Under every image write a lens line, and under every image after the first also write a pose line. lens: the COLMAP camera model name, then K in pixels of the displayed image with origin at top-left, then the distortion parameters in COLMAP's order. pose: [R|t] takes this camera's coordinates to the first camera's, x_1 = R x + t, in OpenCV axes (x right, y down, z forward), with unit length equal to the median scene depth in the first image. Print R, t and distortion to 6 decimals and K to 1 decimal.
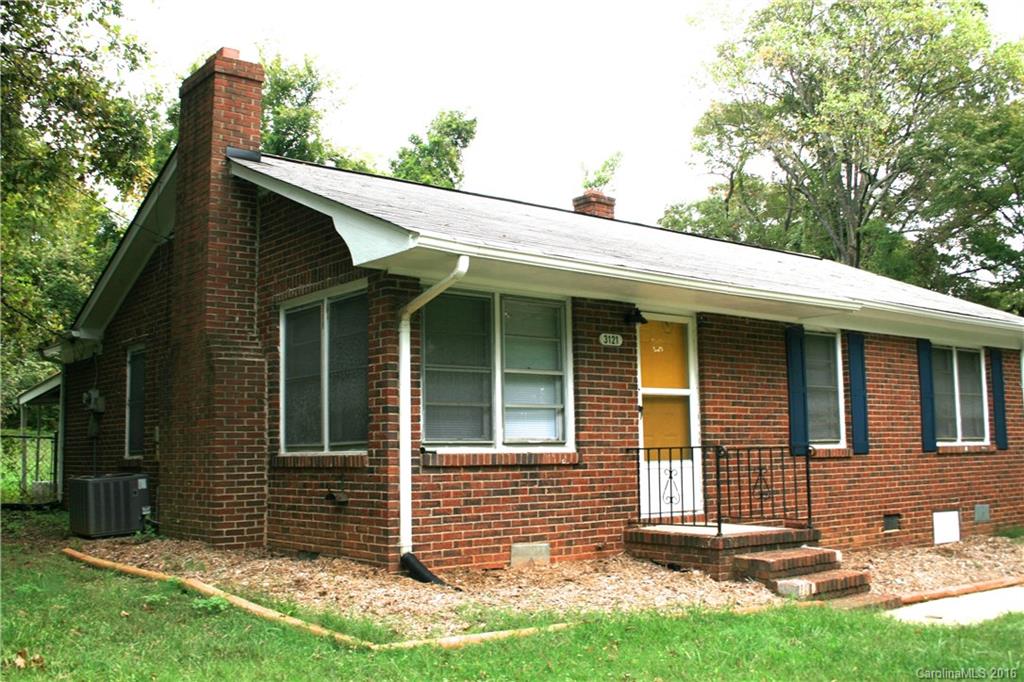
lens RADIAL K [[1039.3, 0, 512.0], [0, 1039.3, 341.0], [0, 0, 1]] dist [-0.072057, 0.017138]
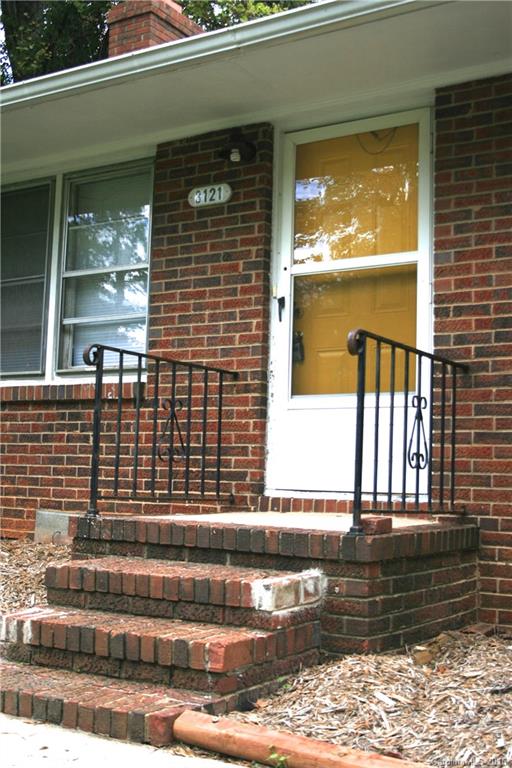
lens RADIAL K [[1014.9, 0, 256.0], [0, 1014.9, 384.0], [0, 0, 1]] dist [-0.025691, -0.037782]
pose [[0.293768, -0.074148, -0.952996, 0.608984], [0.069218, 0.996020, -0.056159, 0.132598], [0.953367, -0.049466, 0.297731, 0.783162]]
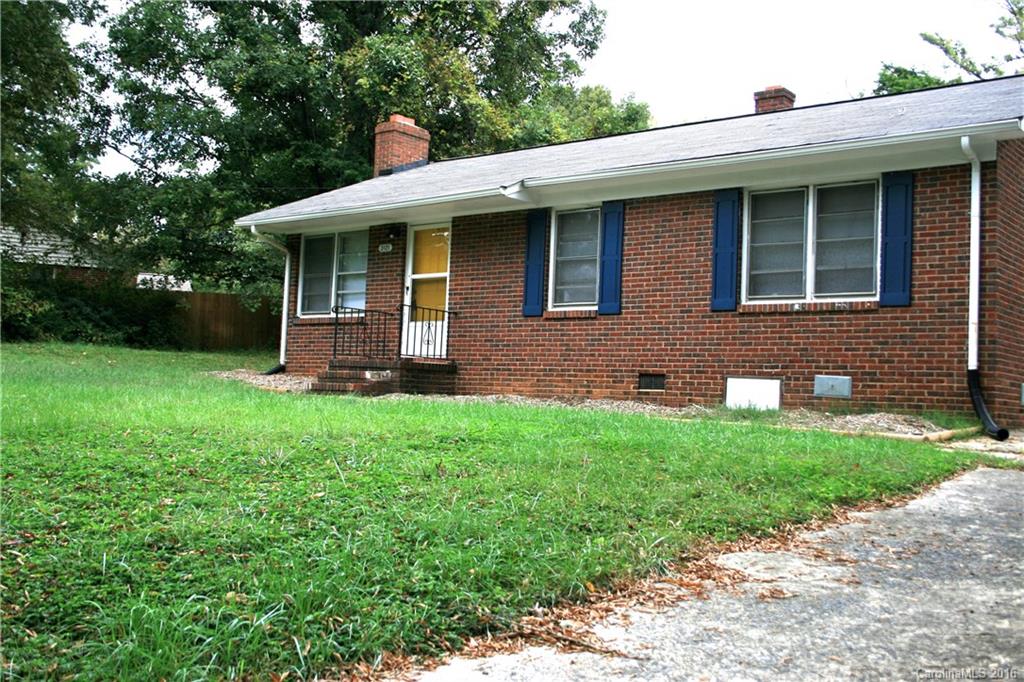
lens RADIAL K [[1112.1, 0, 512.0], [0, 1112.1, 341.0], [0, 0, 1]] dist [-0.101125, 0.135308]
pose [[0.174210, -0.041151, -0.983848, 1.712038], [0.058485, 0.997795, -0.031378, 0.196549], [0.982970, -0.052074, 0.176233, 0.815550]]
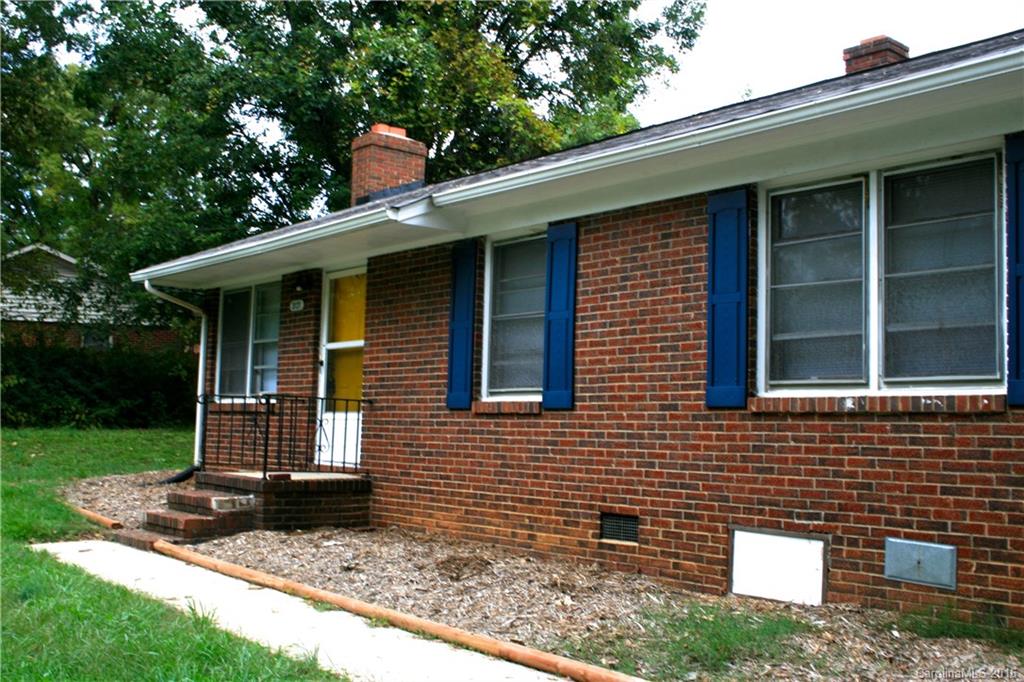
lens RADIAL K [[1112.1, 0, 512.0], [0, 1112.1, 341.0], [0, 0, 1]] dist [-0.101125, 0.135308]
pose [[-0.005958, -0.074572, -0.997198, 1.216224], [0.076356, 0.994270, -0.074810, 0.136973], [0.997063, -0.076587, -0.000230, 1.143891]]
